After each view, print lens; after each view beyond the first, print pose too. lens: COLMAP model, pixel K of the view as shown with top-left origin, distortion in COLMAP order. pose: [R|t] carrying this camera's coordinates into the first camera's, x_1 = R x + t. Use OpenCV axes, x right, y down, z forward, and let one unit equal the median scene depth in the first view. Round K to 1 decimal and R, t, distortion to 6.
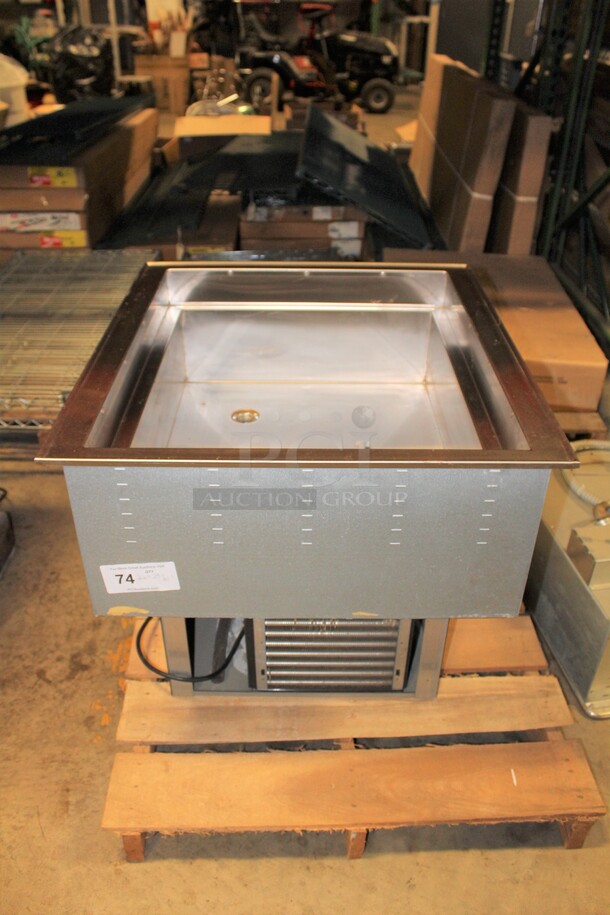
lens RADIAL K [[751.9, 0, 305.0], [0, 751.9, 457.5], [0, 0, 1]] dist [-0.144079, 0.132514]
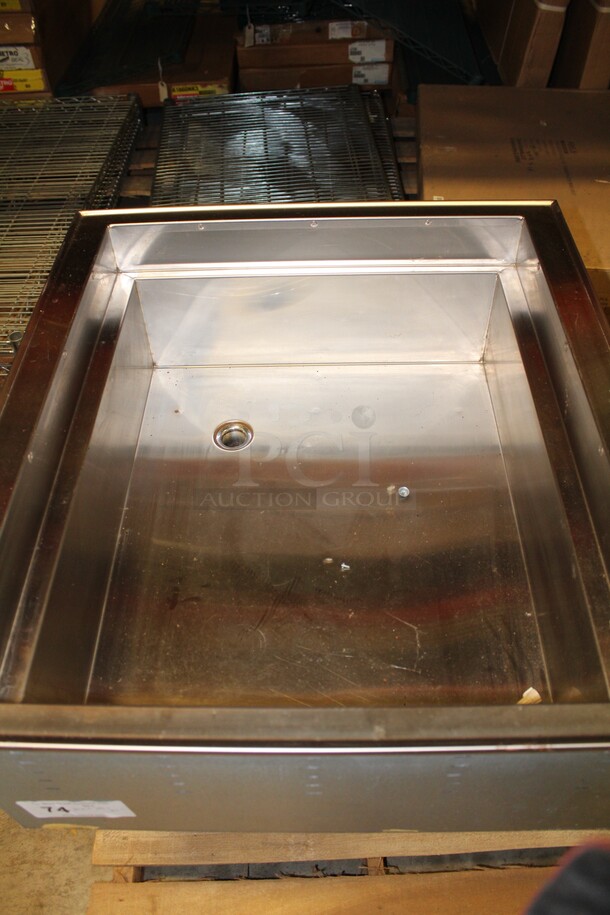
lens RADIAL K [[751.9, 0, 305.0], [0, 751.9, 457.5], [0, 0, 1]] dist [-0.144079, 0.132514]
pose [[0.999192, -0.016932, -0.036461, 0.014290], [0.026077, 0.963263, 0.267292, -0.216995], [0.030596, -0.268027, 0.962925, 0.293053]]
